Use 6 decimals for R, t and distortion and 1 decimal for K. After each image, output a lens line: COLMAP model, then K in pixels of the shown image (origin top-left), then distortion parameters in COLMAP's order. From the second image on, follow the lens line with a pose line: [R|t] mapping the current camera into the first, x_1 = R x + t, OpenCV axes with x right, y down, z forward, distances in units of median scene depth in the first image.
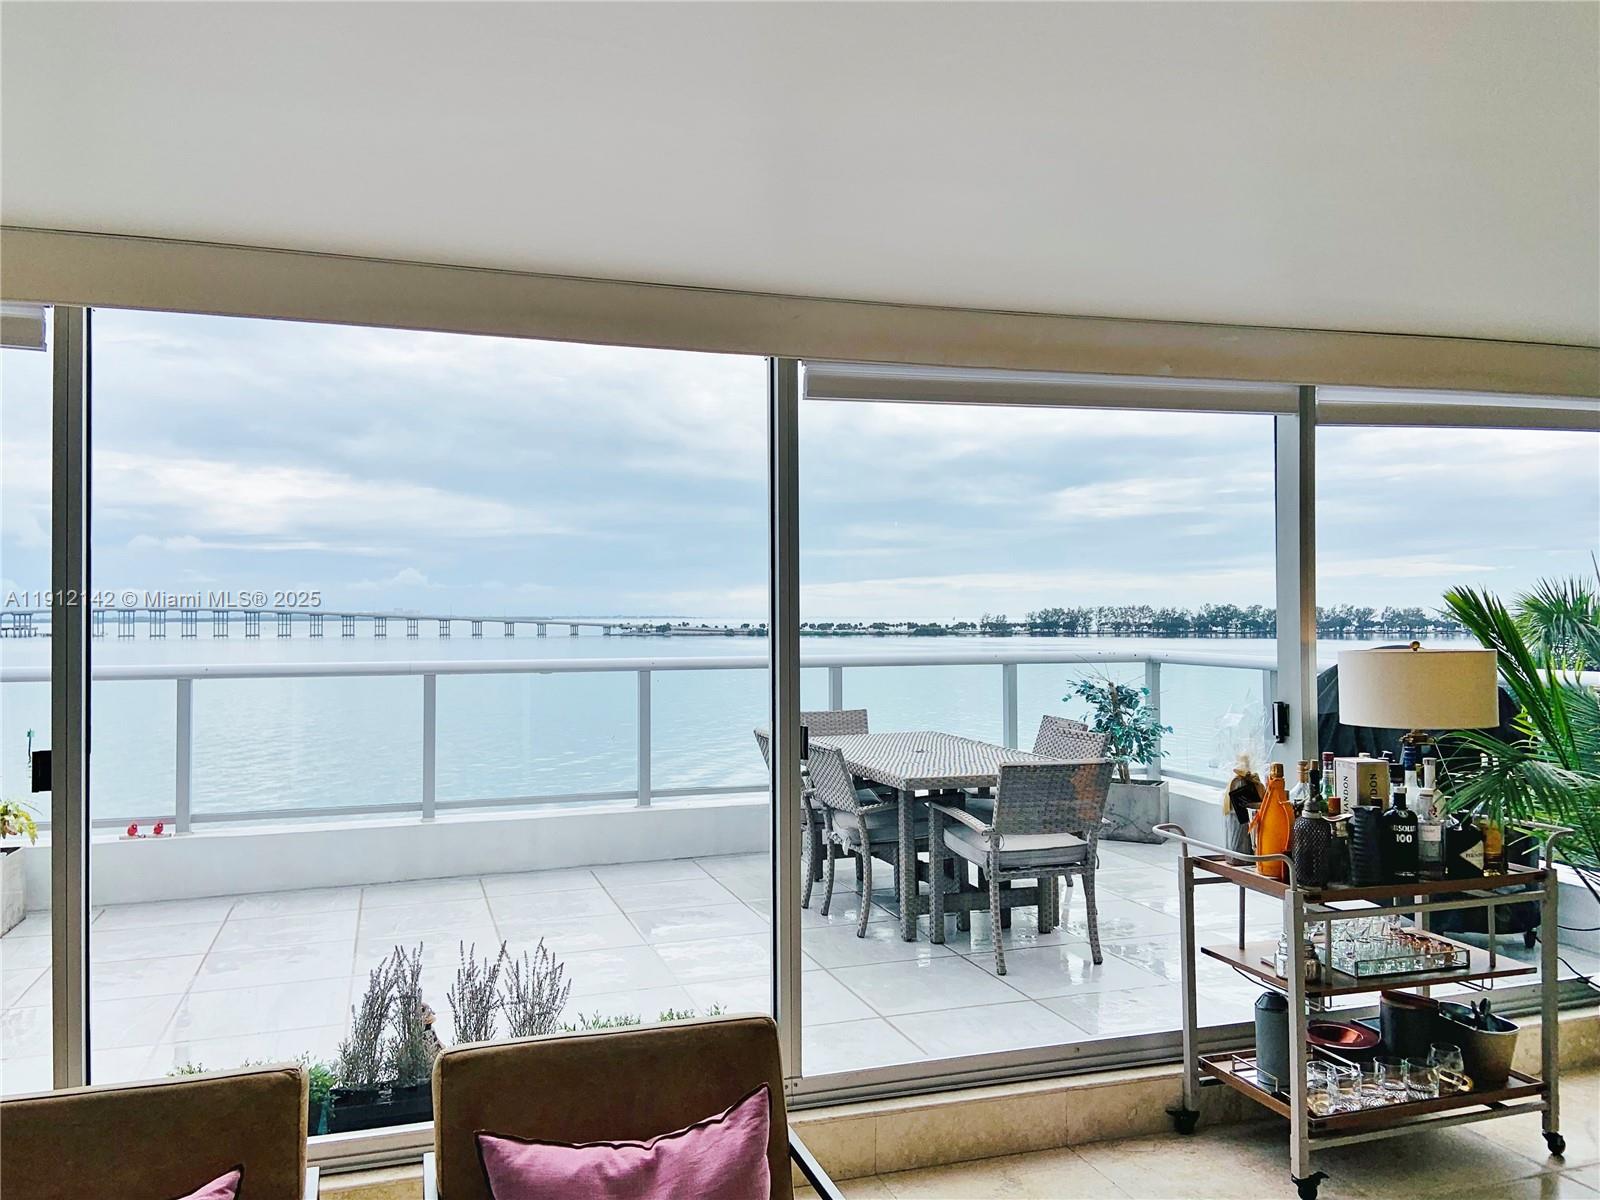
lens RADIAL K [[1201.3, 0, 780.0], [0, 1201.3, 599.4], [0, 0, 1]] dist [0.112960, -0.137503]
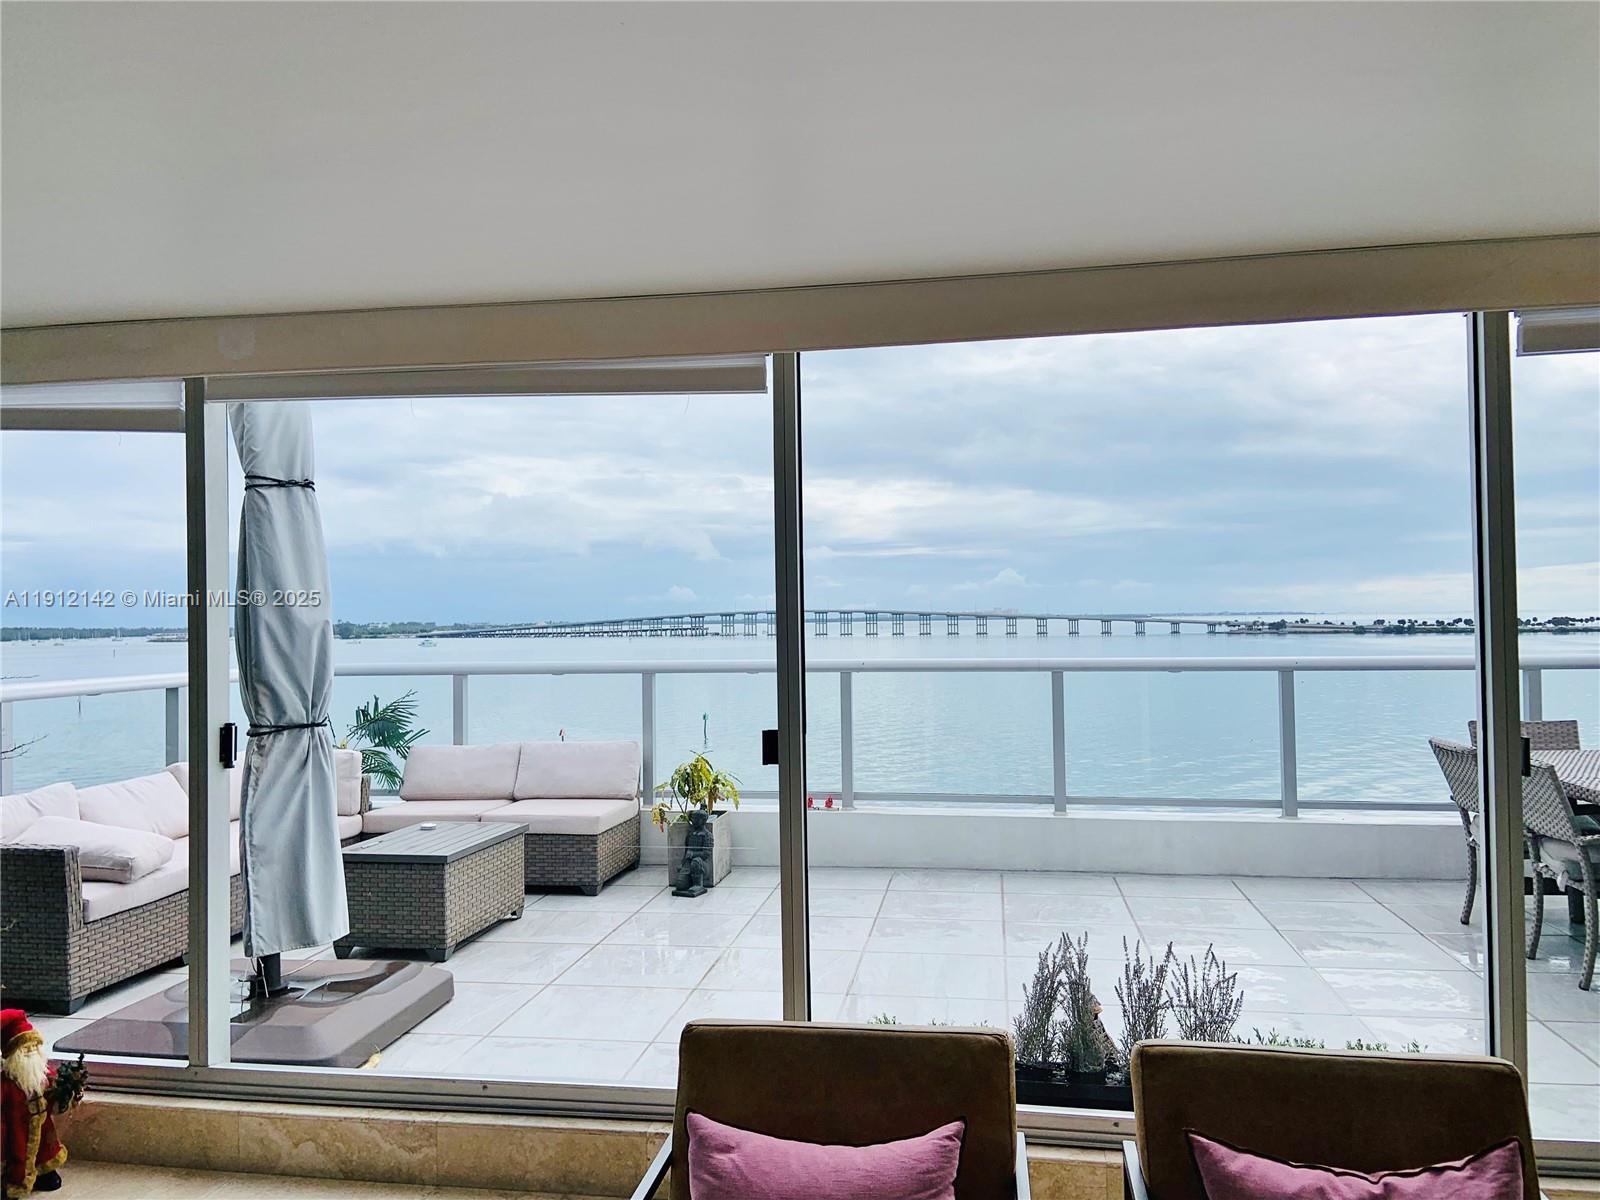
lens RADIAL K [[1201.3, 0, 781.0], [0, 1201.3, 603.1], [0, 0, 1]] dist [0.112960, -0.137503]
pose [[0.885598, -0.015503, -0.464194, -0.036287], [0.017598, 0.999845, 0.000181, 0.000375], [0.464119, -0.008330, 0.885734, -0.017297]]
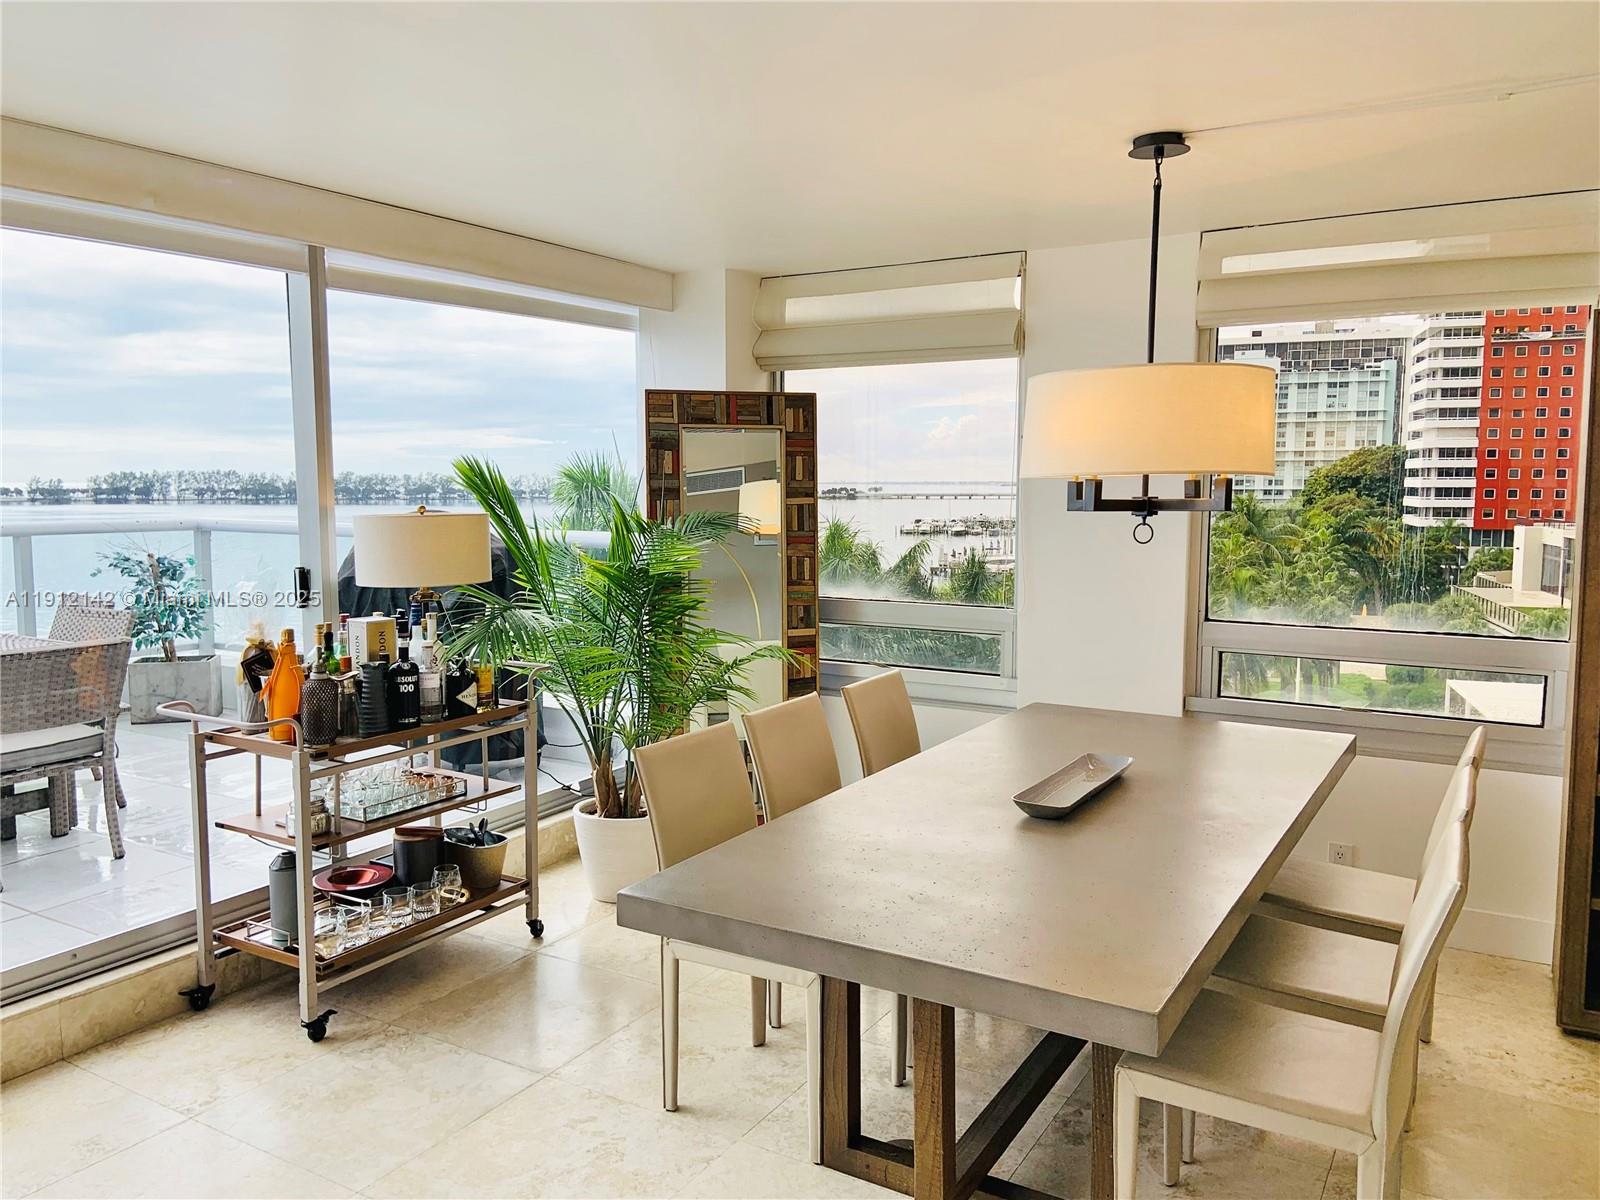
lens RADIAL K [[1201.3, 0, 780.4], [0, 1201.3, 599.7], [0, 0, 1]] dist [0.112960, -0.137503]
pose [[0.756887, -0.057930, 0.650974, 0.055483], [-0.013682, 0.994441, 0.104402, 0.000511], [-0.653403, -0.087927, 0.751887, -0.011365]]
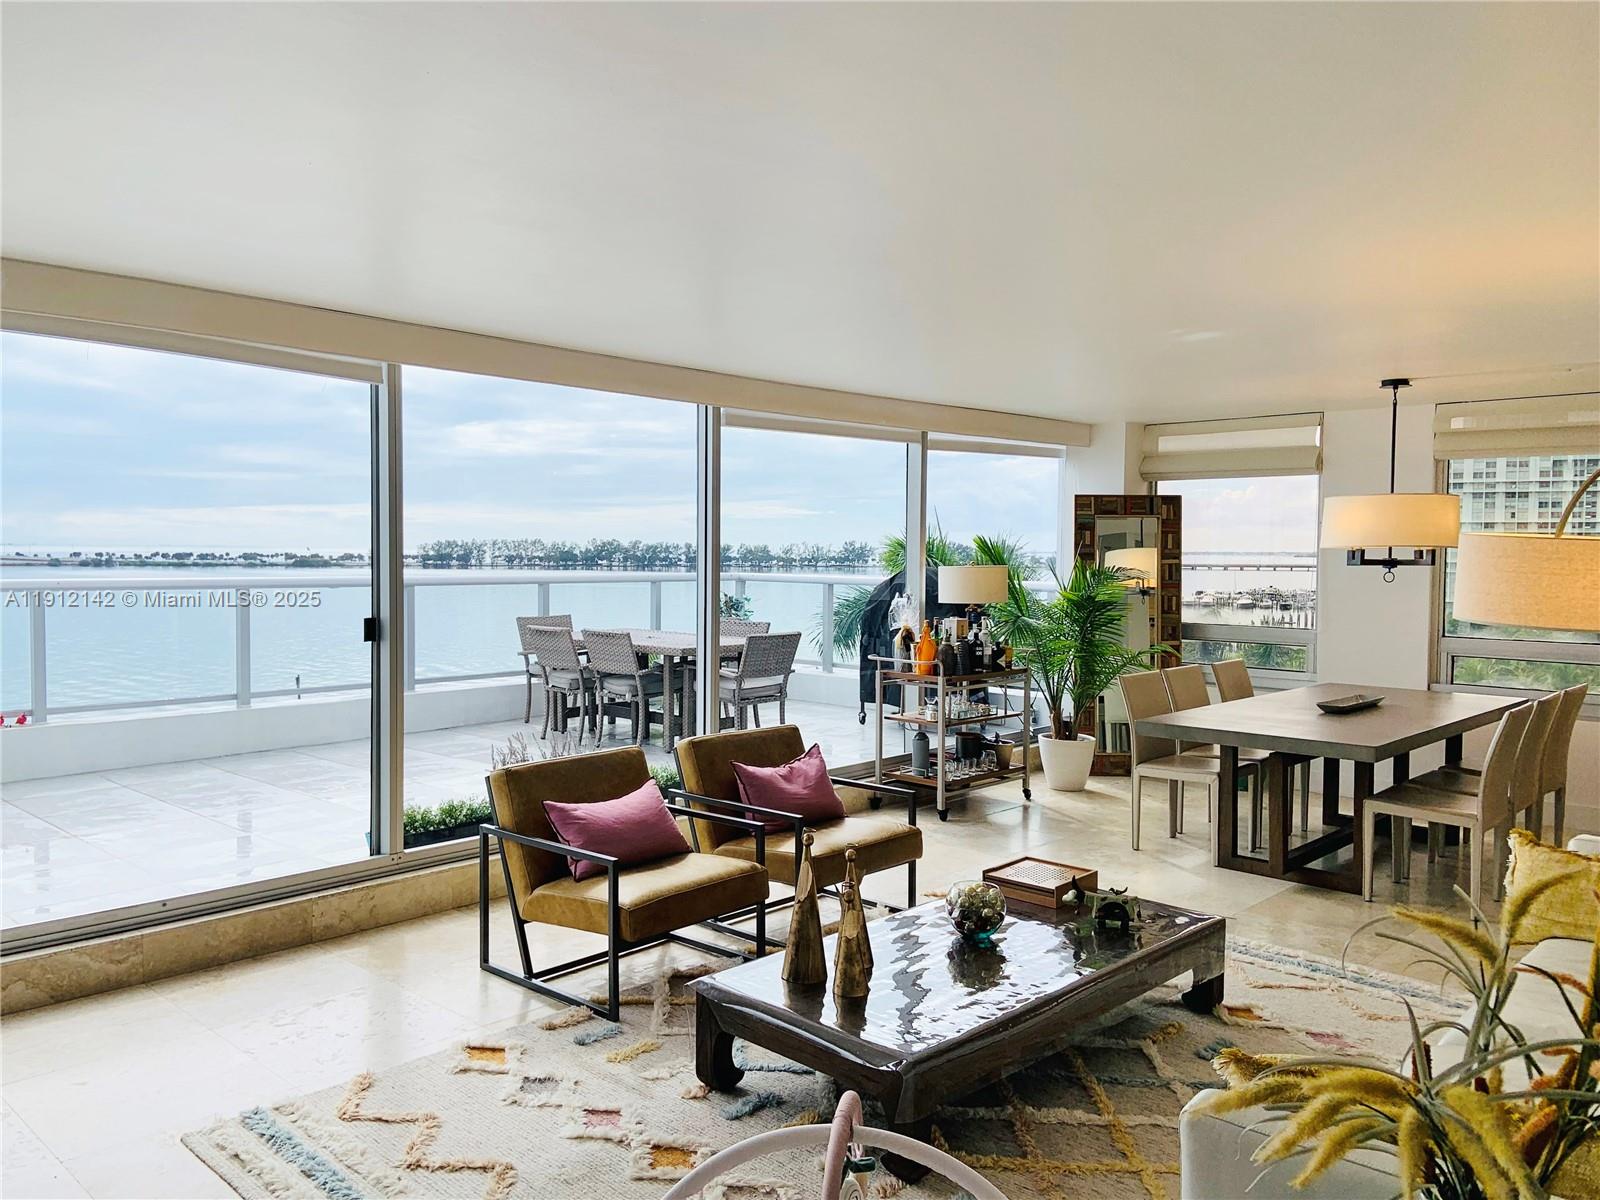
lens RADIAL K [[1201.3, 0, 781.8], [0, 1201.3, 597.0], [0, 0, 1]] dist [0.112960, -0.137503]
pose [[0.879717, -0.007260, 0.475443, -0.667773], [-0.018267, 0.998629, 0.049050, -0.000014], [-0.475147, -0.051835, 0.878378, -0.570576]]
